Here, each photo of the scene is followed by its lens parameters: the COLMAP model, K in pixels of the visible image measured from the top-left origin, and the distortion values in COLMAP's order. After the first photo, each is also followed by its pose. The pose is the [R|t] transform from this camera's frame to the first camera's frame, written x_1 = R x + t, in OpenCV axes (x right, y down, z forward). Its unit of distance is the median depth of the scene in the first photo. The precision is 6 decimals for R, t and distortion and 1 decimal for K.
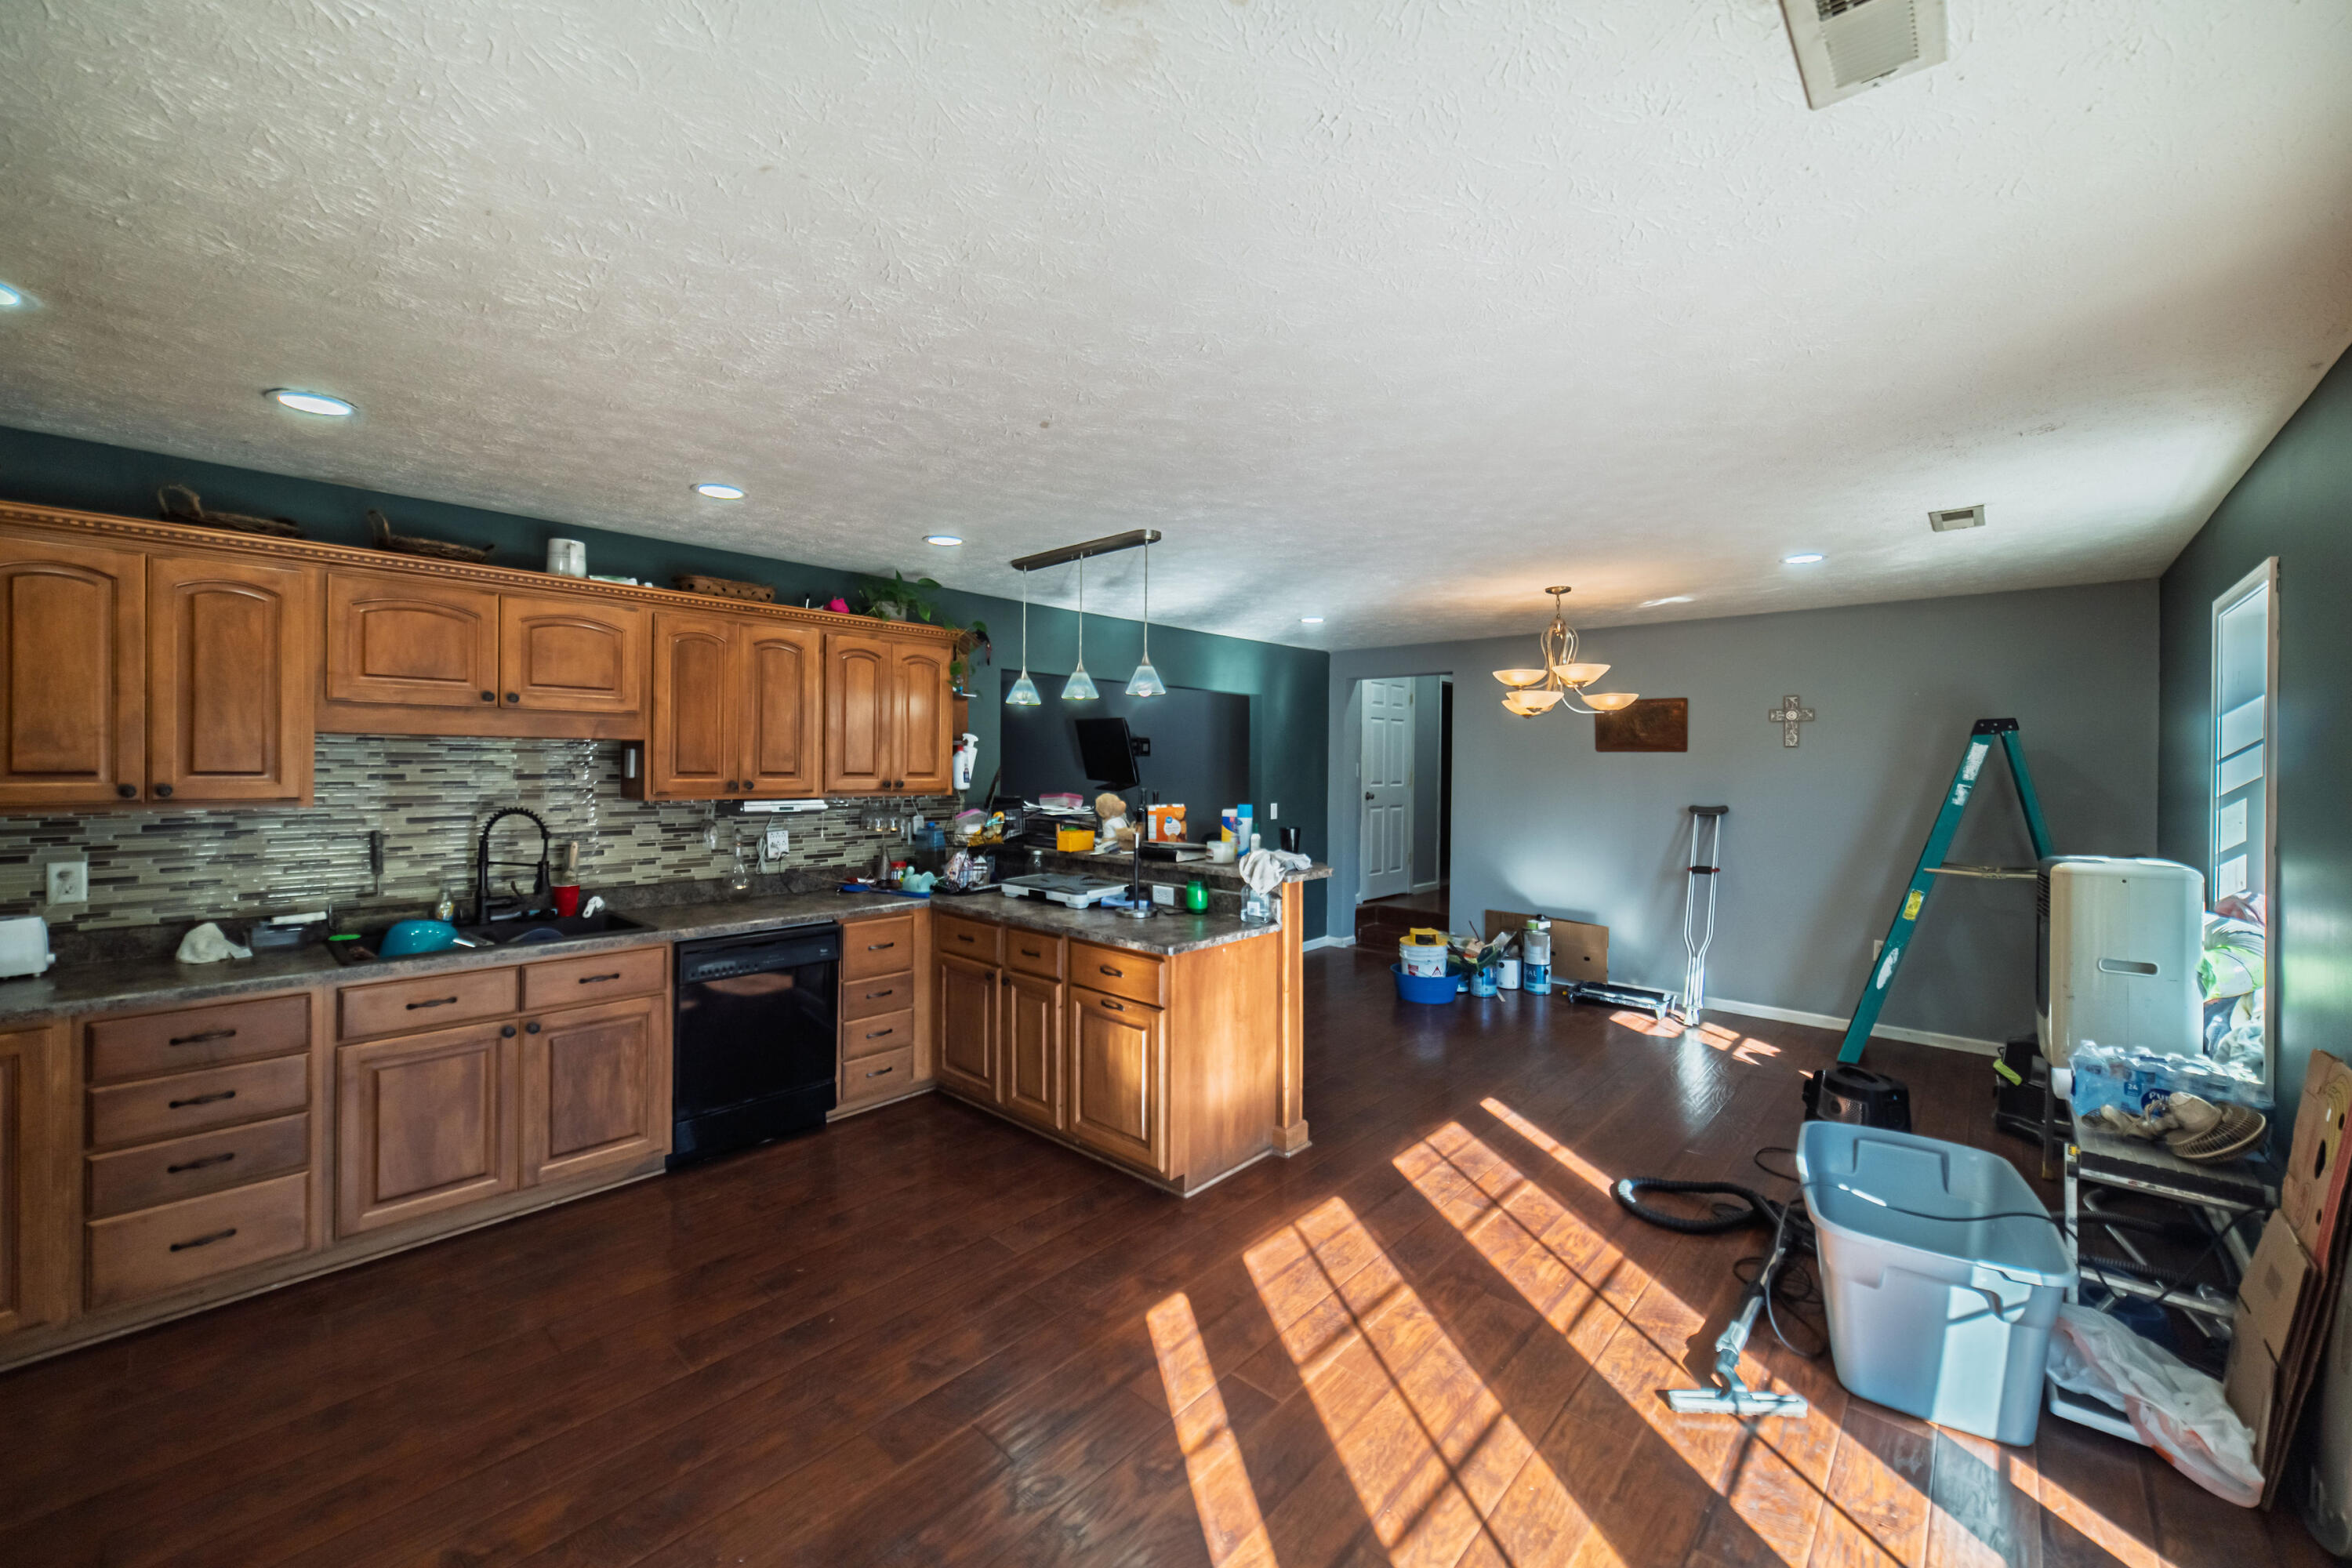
lens RADIAL K [[933.4, 0, 1191.1], [0, 933.4, 781.6], [0, 0, 1]] dist [-0.017044, 0.009732]
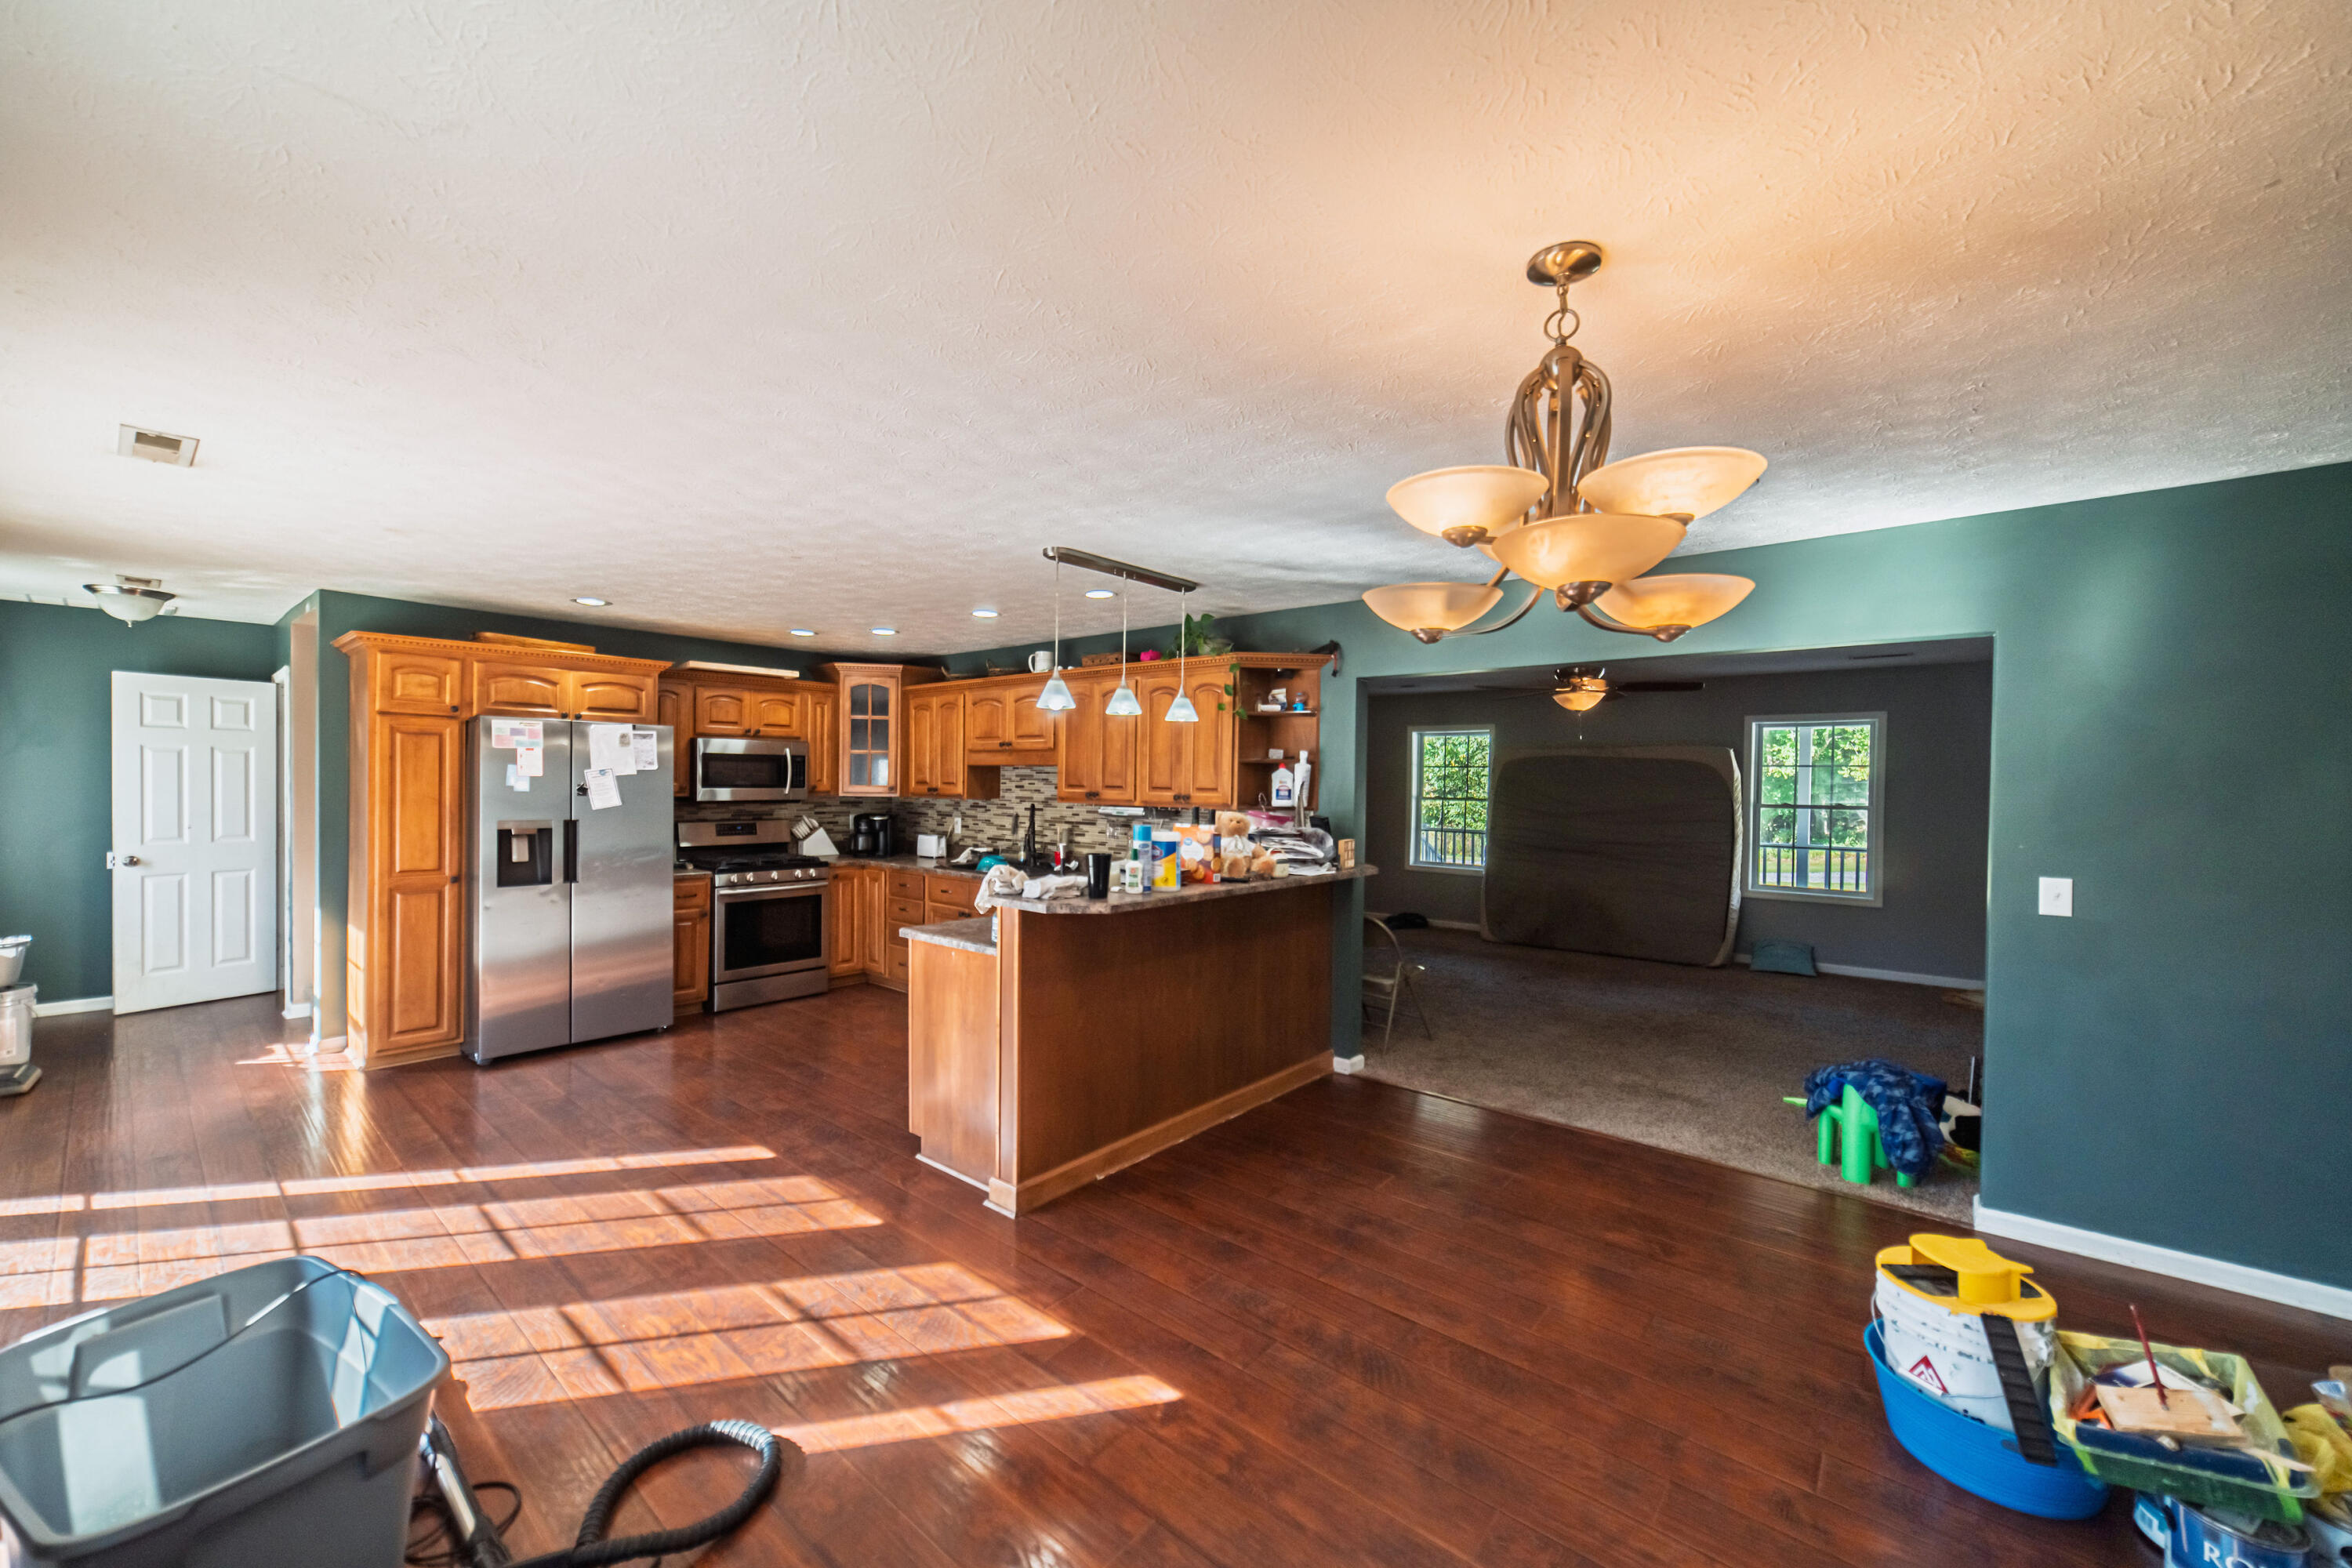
lens RADIAL K [[915.5, 0, 1141.5], [0, 915.5, 795.7], [0, 0, 1]] dist [-0.000105, -0.000145]
pose [[-0.011342, 0.003173, -0.999931, 1.134983], [-0.033107, 0.999446, 0.003547, -0.001434], [0.999387, 0.033145, -0.011230, 1.316550]]
